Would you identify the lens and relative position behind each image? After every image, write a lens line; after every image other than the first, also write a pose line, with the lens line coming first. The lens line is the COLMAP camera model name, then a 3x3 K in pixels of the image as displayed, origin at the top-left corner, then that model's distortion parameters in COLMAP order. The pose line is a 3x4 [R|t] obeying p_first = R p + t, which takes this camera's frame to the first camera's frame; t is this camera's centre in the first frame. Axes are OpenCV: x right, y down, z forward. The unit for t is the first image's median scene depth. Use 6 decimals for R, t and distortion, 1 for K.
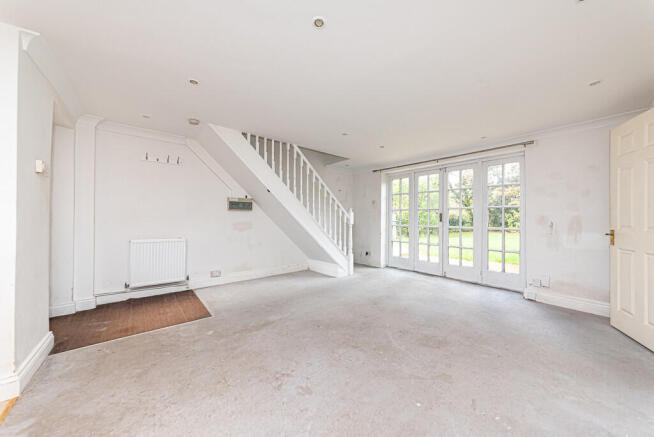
lens RADIAL K [[230.2, 0, 333.2], [0, 230.2, 217.8], [0, 0, 1]] dist [-0.000262, -0.000102]
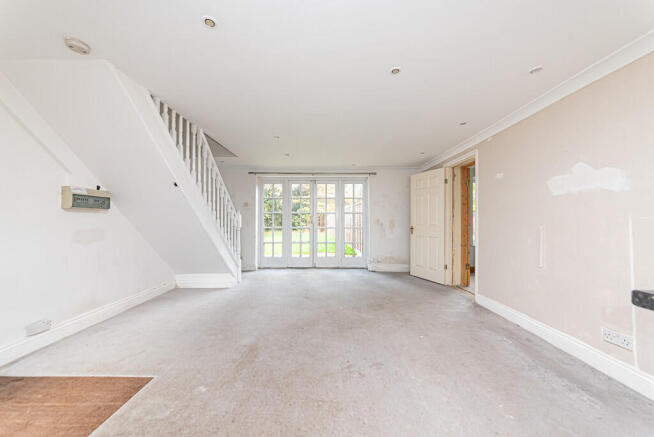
lens RADIAL K [[230.2, 0, 320.2], [0, 230.2, 219.1], [0, 0, 1]] dist [-0.000262, -0.000102]
pose [[0.667876, -0.001024, 0.744272, -0.475400], [0.001747, 0.999998, -0.000193, -0.007219], [-0.744271, 0.001429, 0.667877, 0.160445]]
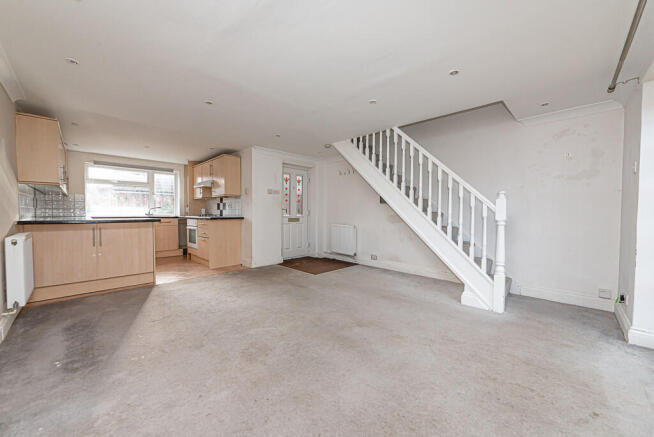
lens RADIAL K [[241.9, 0, 325.9], [0, 241.9, 219.4], [0, 0, 1]] dist [-0.002101, -0.000206]
pose [[0.084008, 0.025678, -0.996134, 0.731598], [-0.000866, 0.999669, 0.025696, 0.011774], [0.996465, -0.001296, 0.084002, 0.646972]]
